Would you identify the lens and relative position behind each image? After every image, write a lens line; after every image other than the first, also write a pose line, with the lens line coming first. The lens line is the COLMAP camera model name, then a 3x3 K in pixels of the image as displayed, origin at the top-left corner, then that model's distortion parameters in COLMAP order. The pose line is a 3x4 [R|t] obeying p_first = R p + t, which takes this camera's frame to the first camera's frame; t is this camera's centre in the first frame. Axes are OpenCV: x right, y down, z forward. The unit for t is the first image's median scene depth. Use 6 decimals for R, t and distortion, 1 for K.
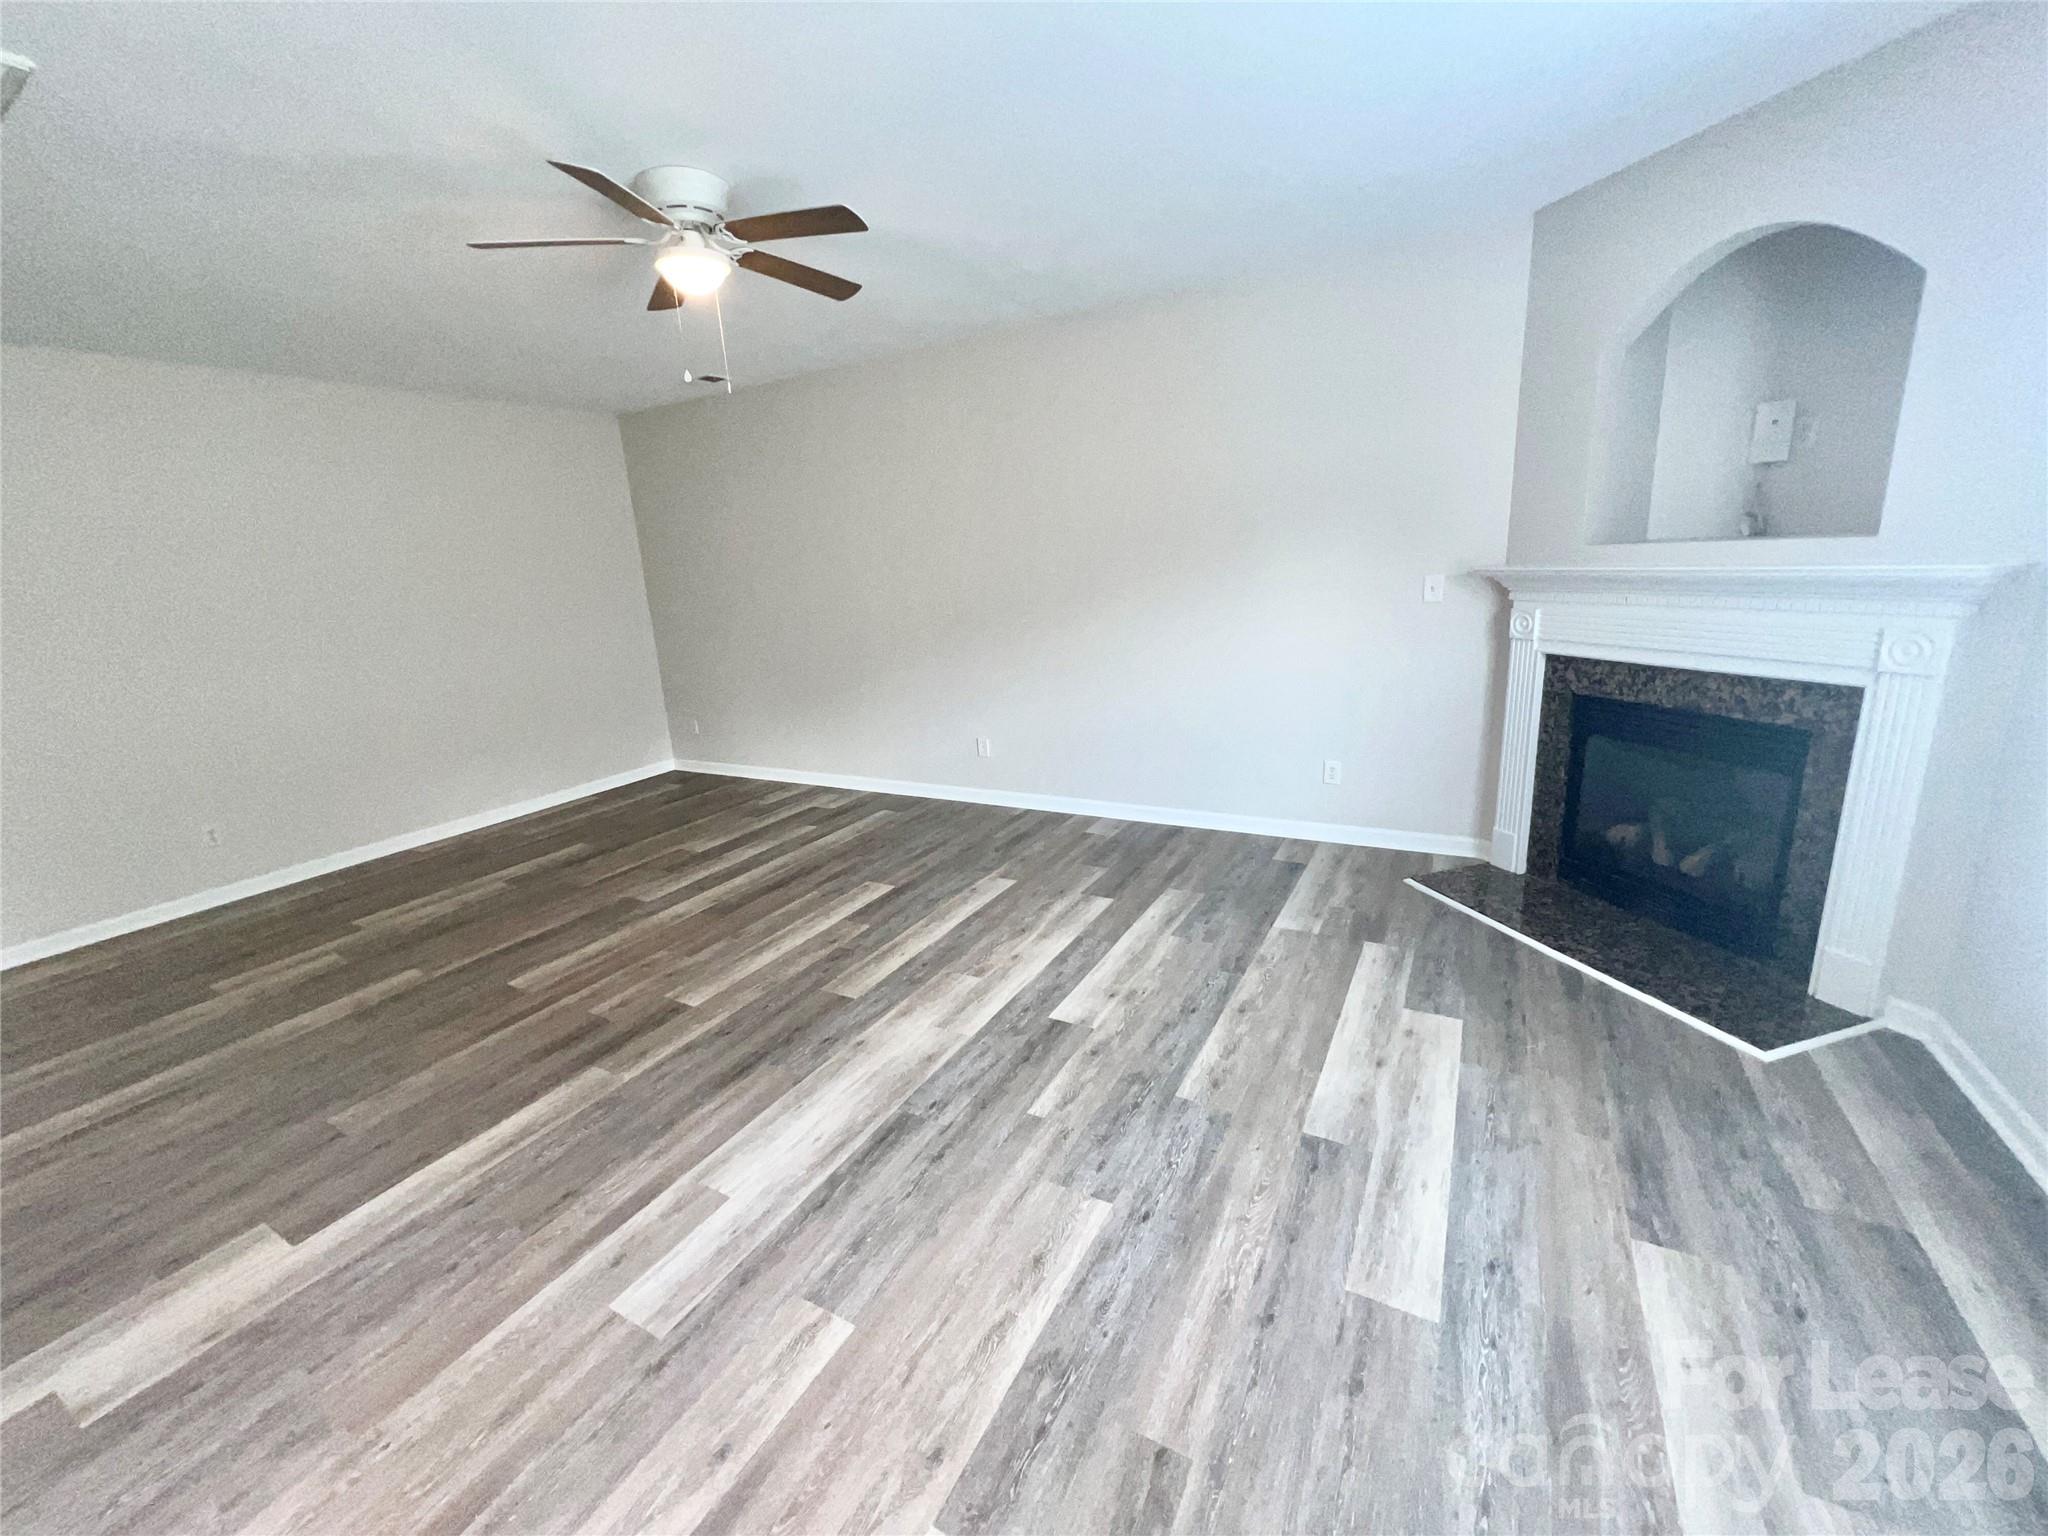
lens RADIAL K [[820.1, 0, 1009.9], [0, 820.1, 762.8], [0, 0, 1]] dist [-0.002823, 0.000859]
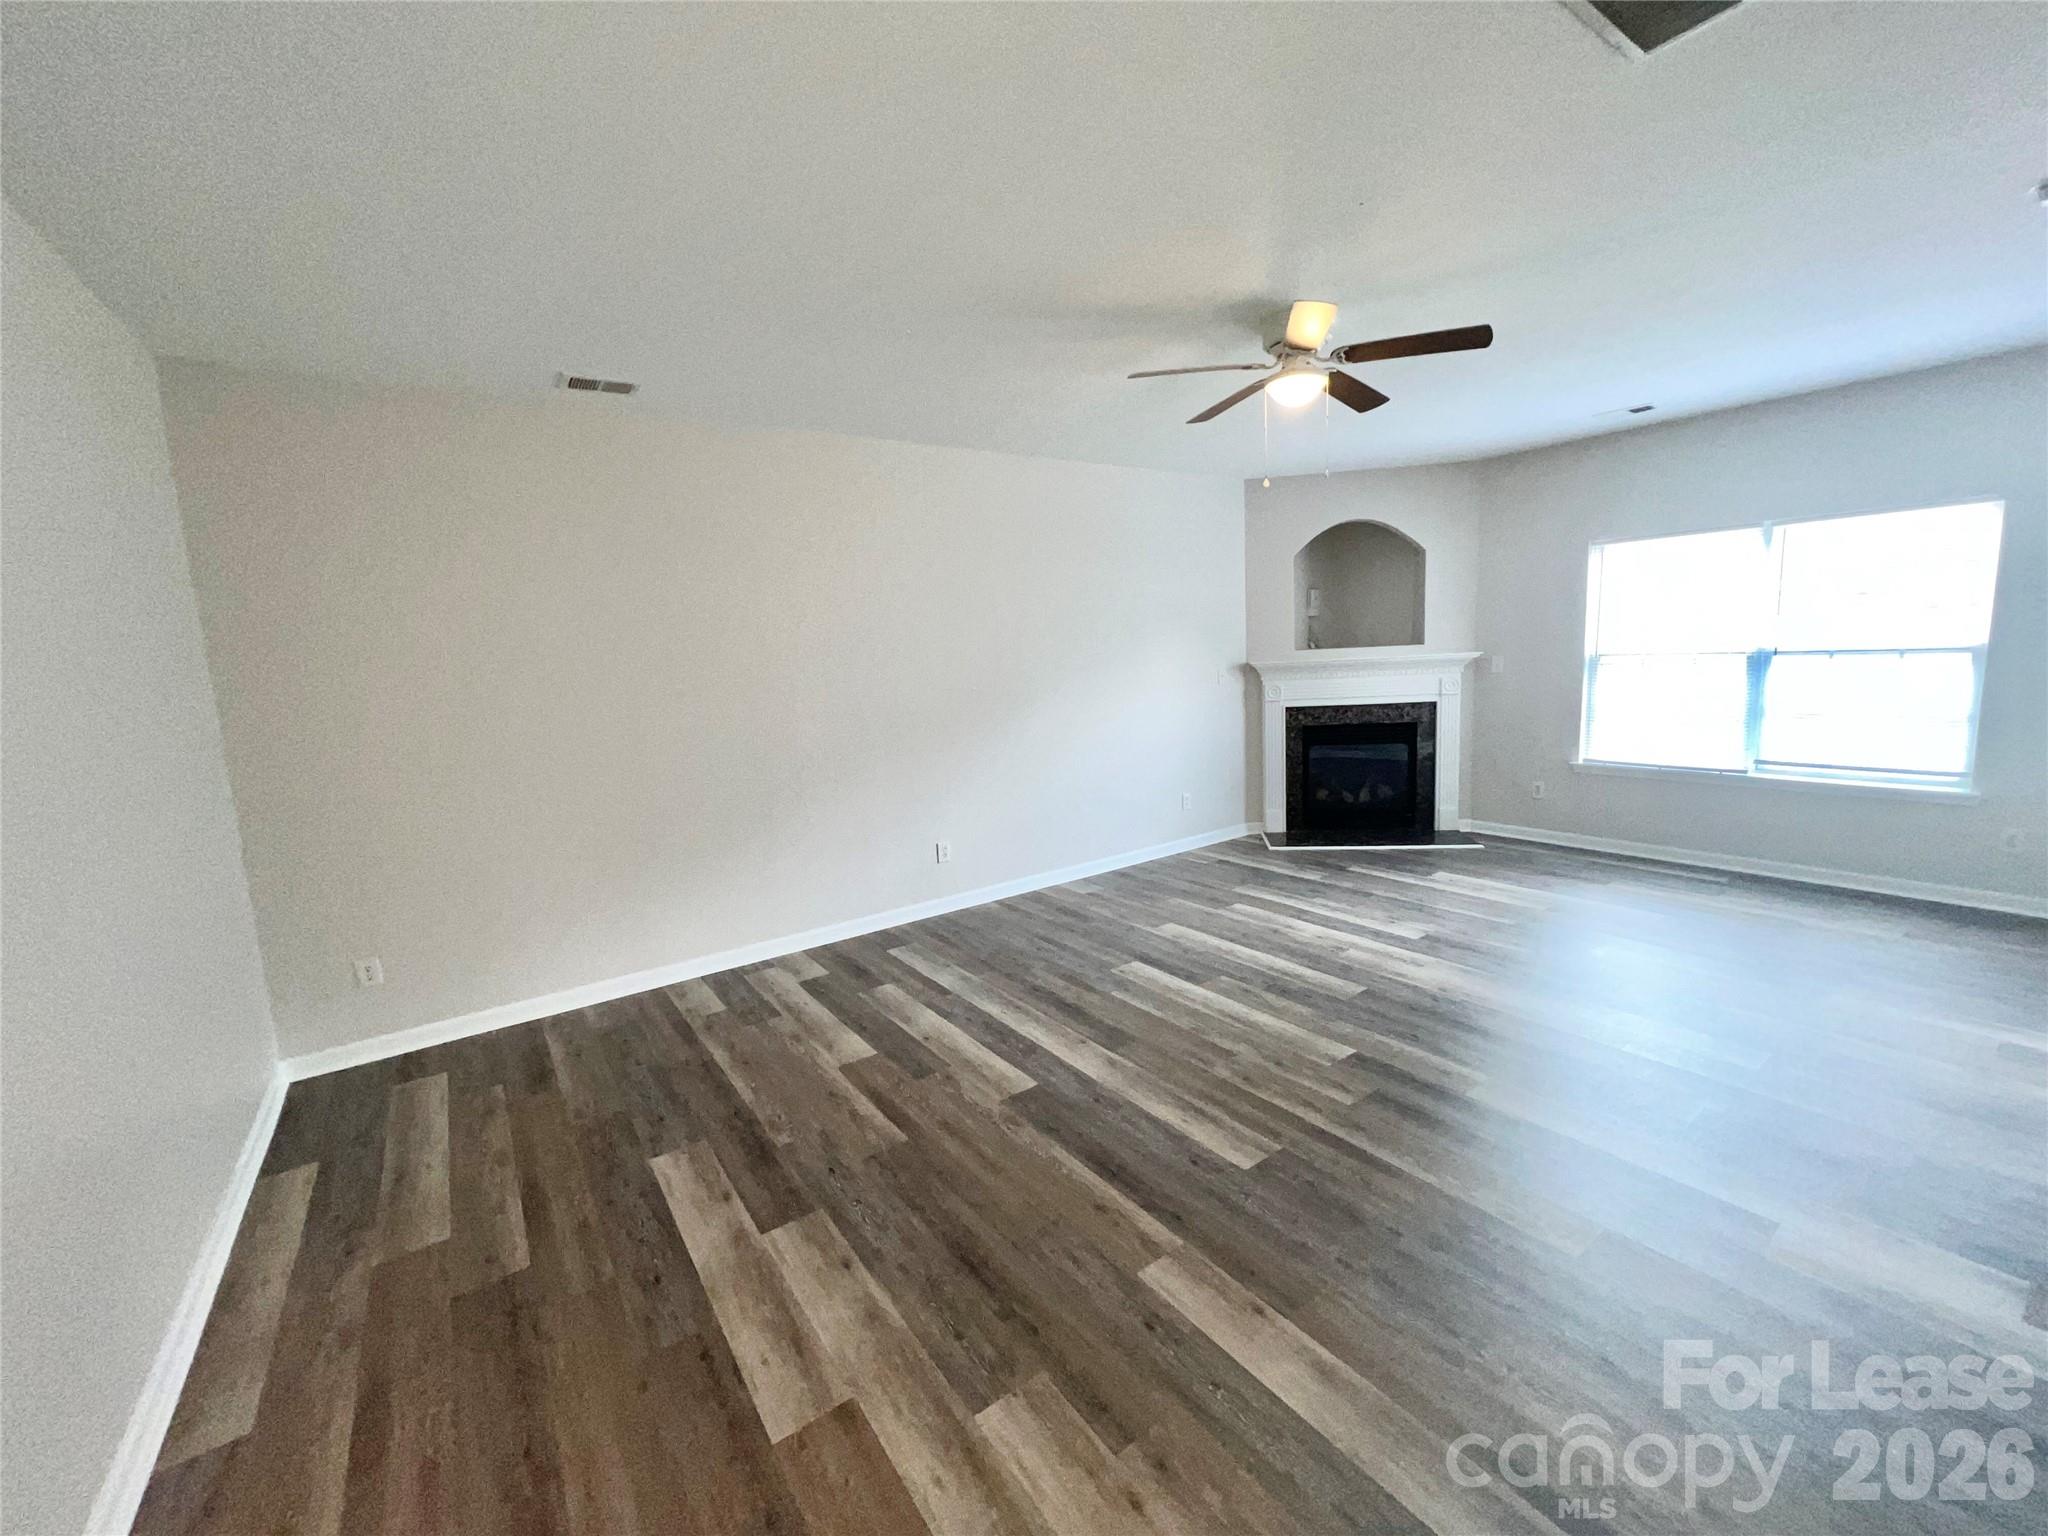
lens RADIAL K [[820.1, 0, 1028.6], [0, 820.1, 776.6], [0, 0, 1]] dist [-0.002823, 0.000859]
pose [[0.416442, -0.096738, 0.904001, -1.146435], [0.245218, 0.969424, -0.009224, -0.096086], [-0.875468, 0.225519, 0.427430, 0.677534]]
